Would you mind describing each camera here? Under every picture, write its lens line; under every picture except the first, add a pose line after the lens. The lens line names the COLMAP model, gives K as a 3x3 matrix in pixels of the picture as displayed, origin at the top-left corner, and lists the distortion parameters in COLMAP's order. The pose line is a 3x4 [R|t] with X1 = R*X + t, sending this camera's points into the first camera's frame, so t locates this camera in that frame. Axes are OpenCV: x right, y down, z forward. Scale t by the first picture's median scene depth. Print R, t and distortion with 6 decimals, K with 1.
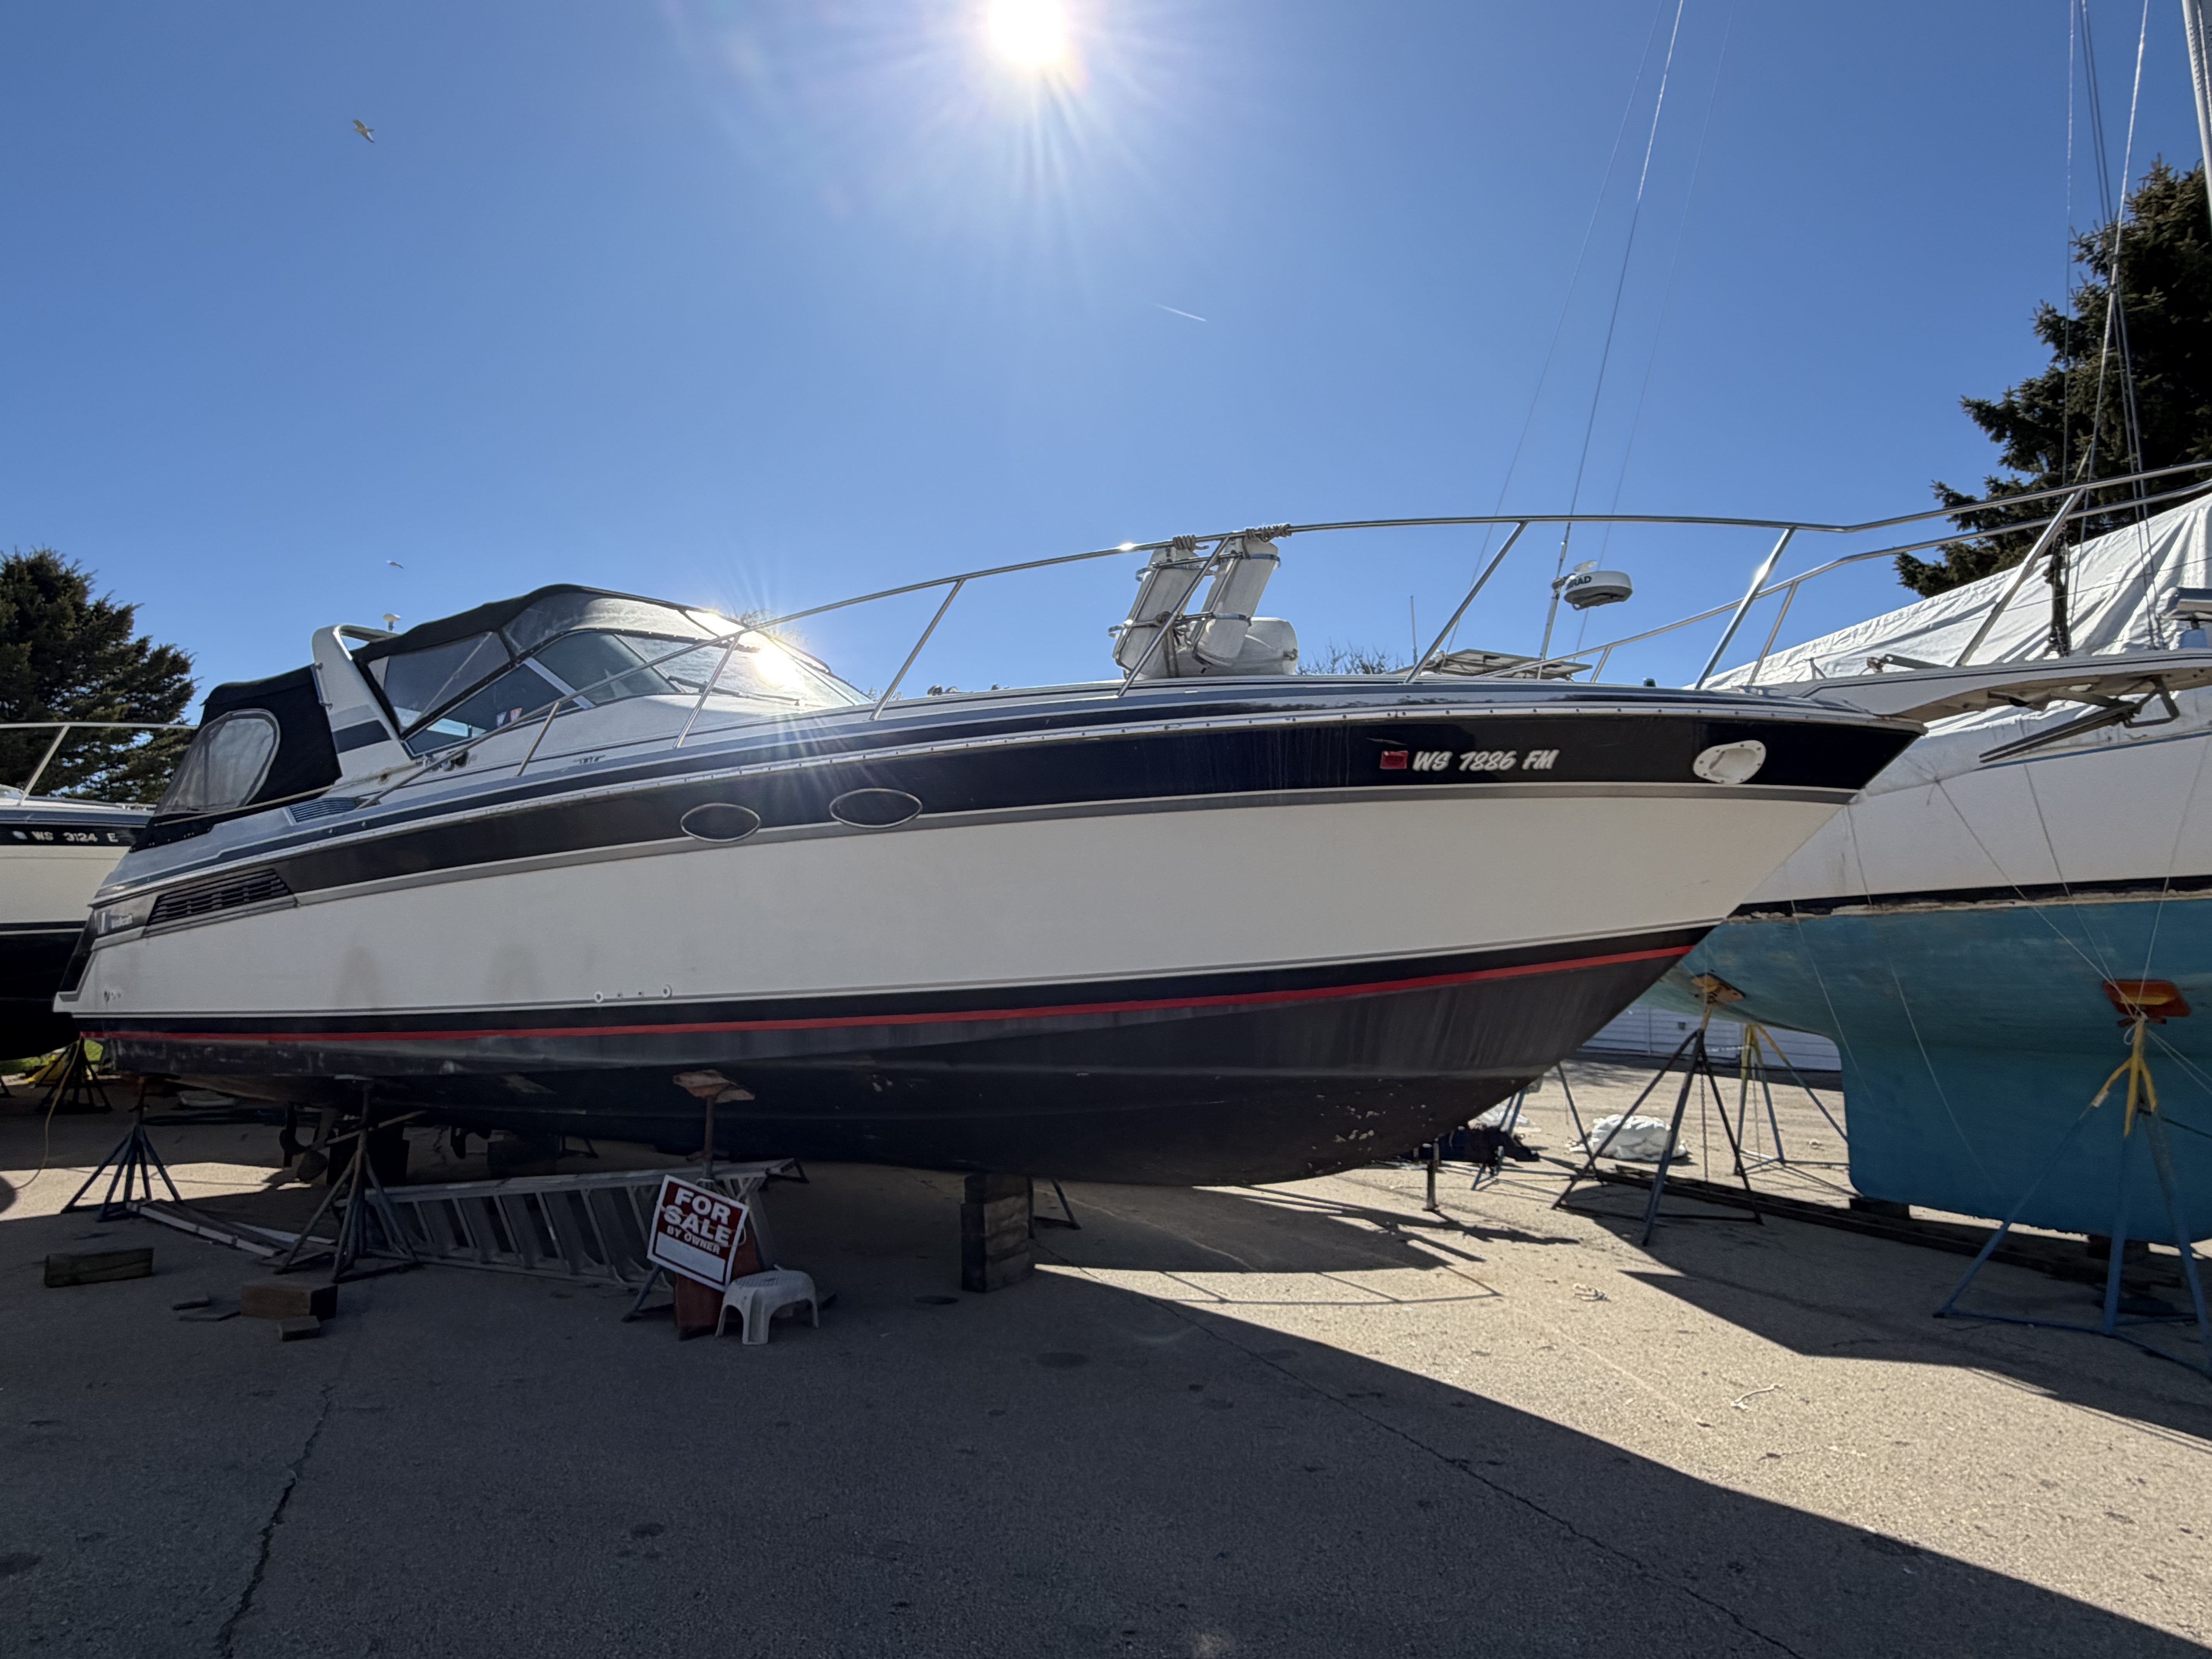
lens RADIAL K [[1269.7, 0, 1106.0], [0, 1269.7, 826.7], [0, 0, 1]] dist [0.002802, -0.001002]
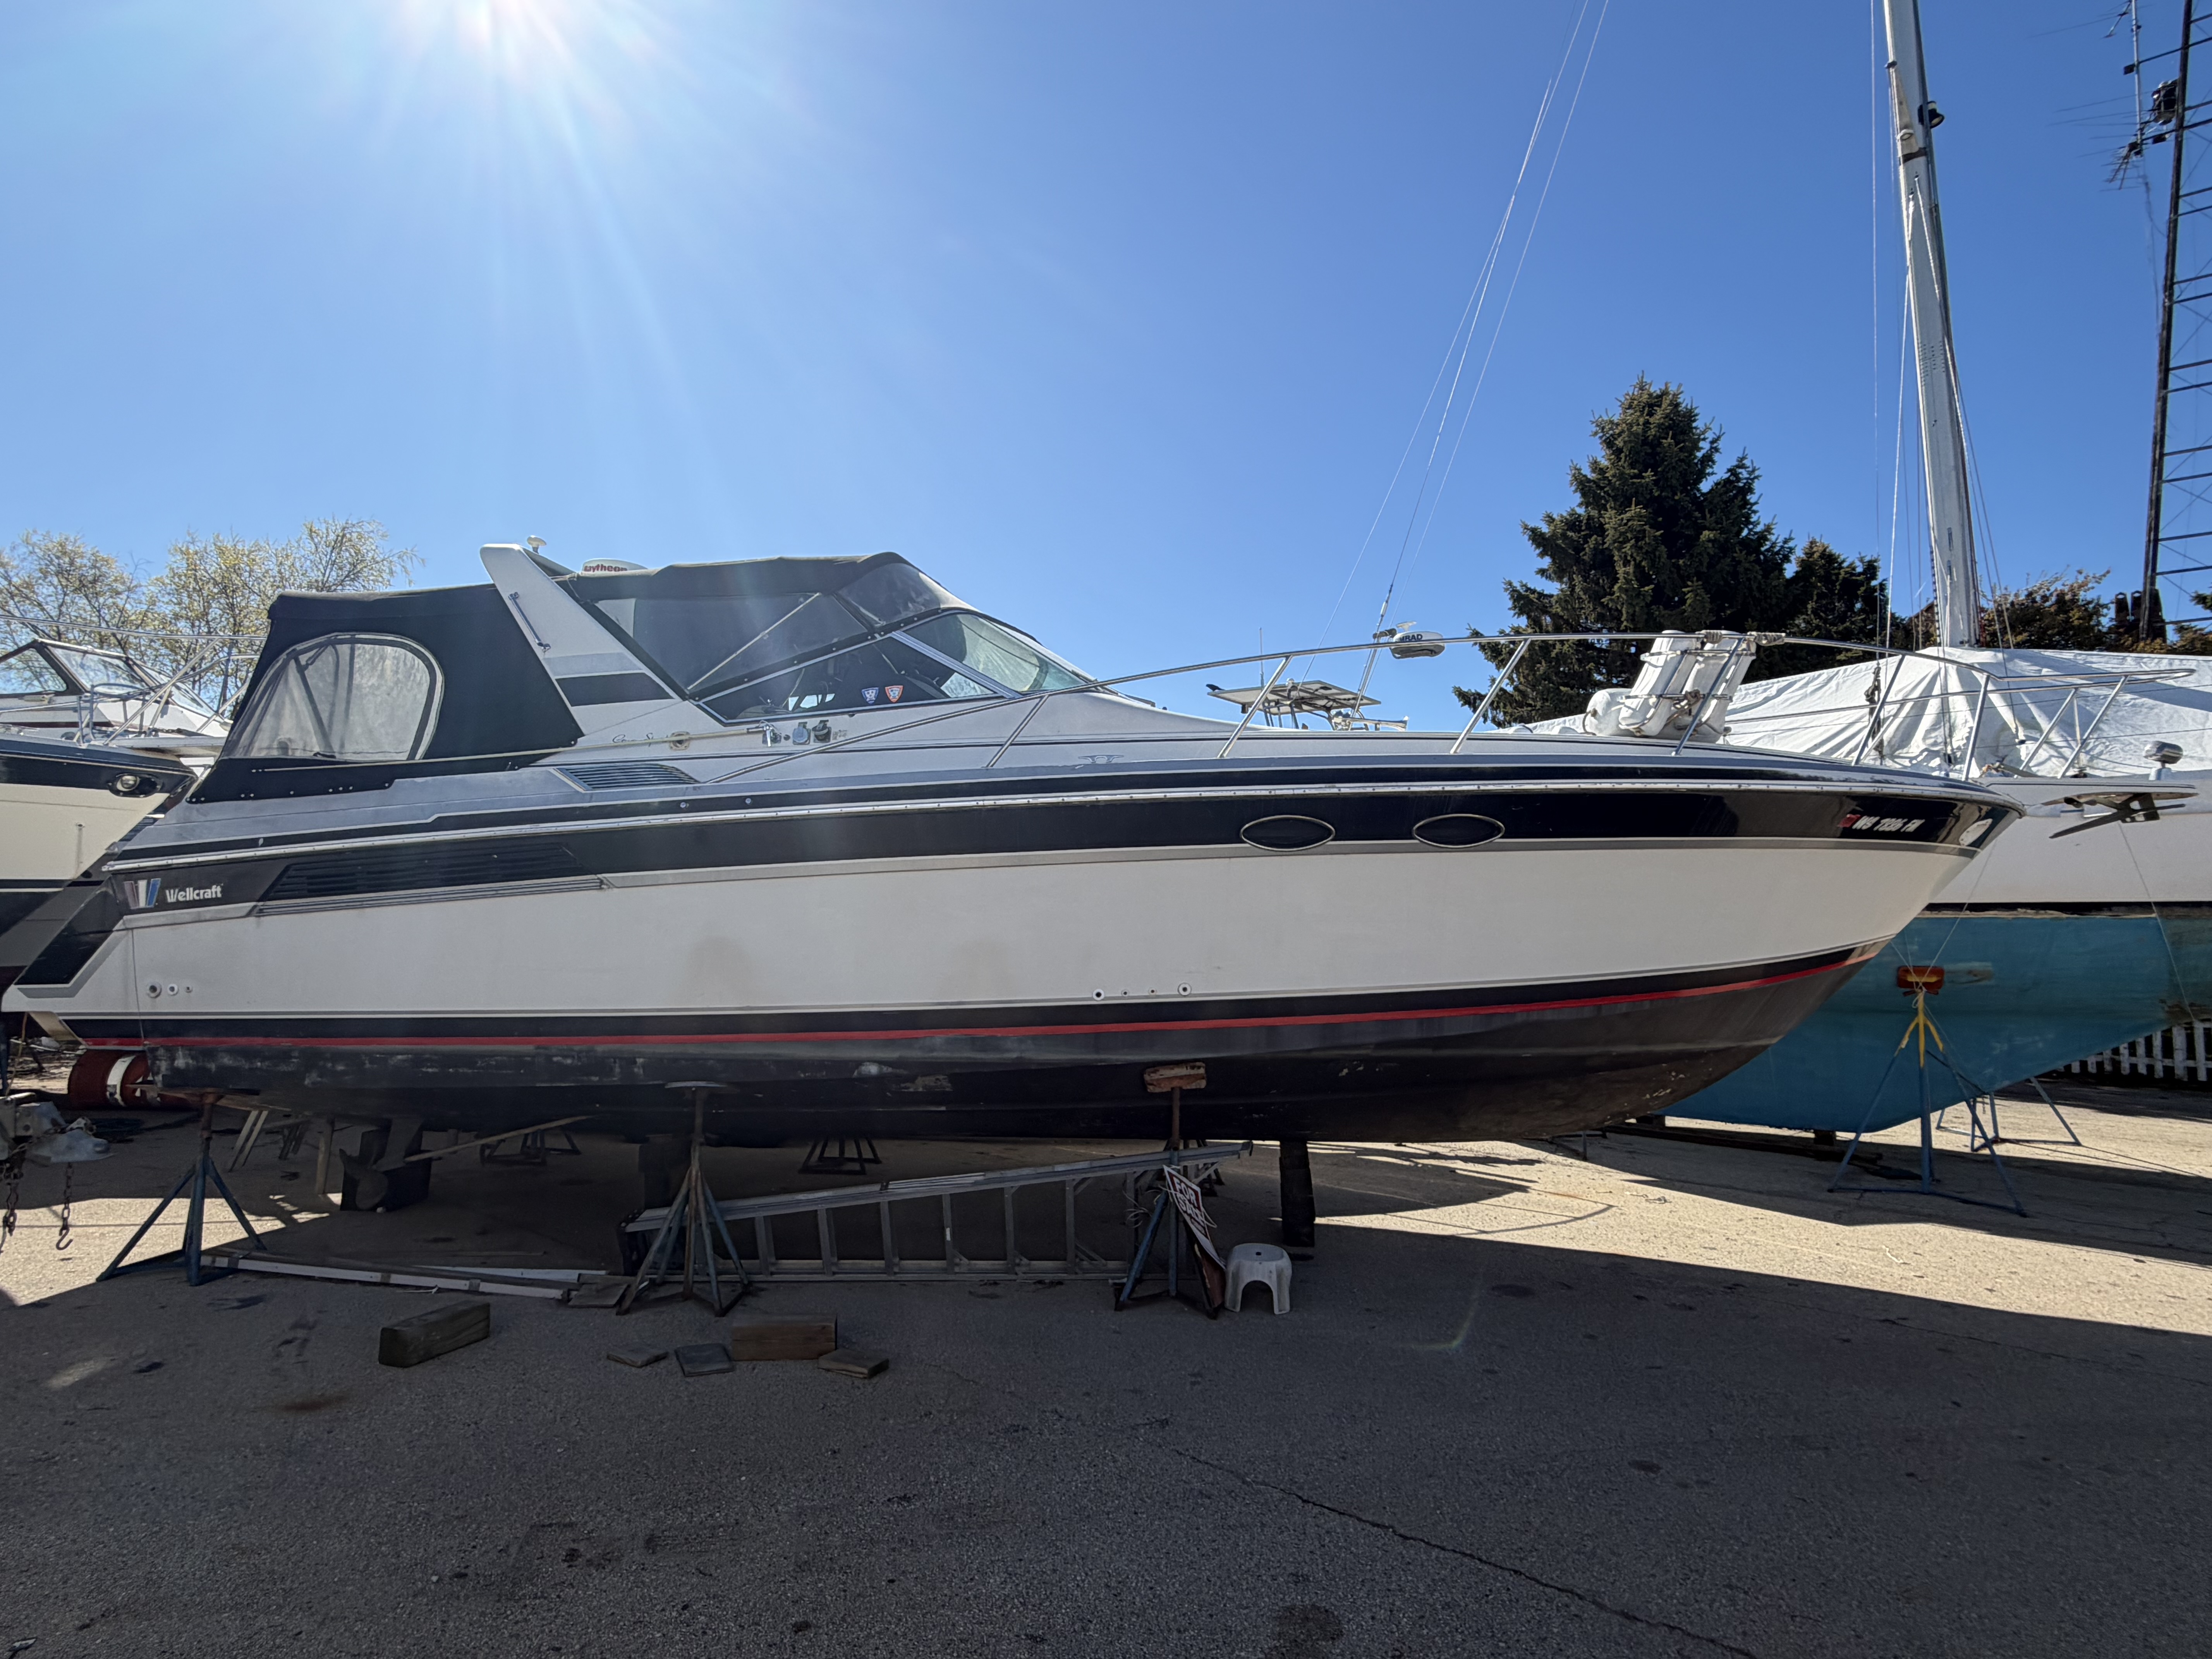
lens RADIAL K [[1180.4, 0, 1106.0], [0, 1180.4, 829.5], [0, 0, 1]] dist [-0.000027, 0.000480]
pose [[0.895376, 0.046526, 0.442874, -0.738455], [-0.060447, 0.998020, 0.017361, -0.011737], [-0.441189, -0.042314, 0.896416, 0.150930]]
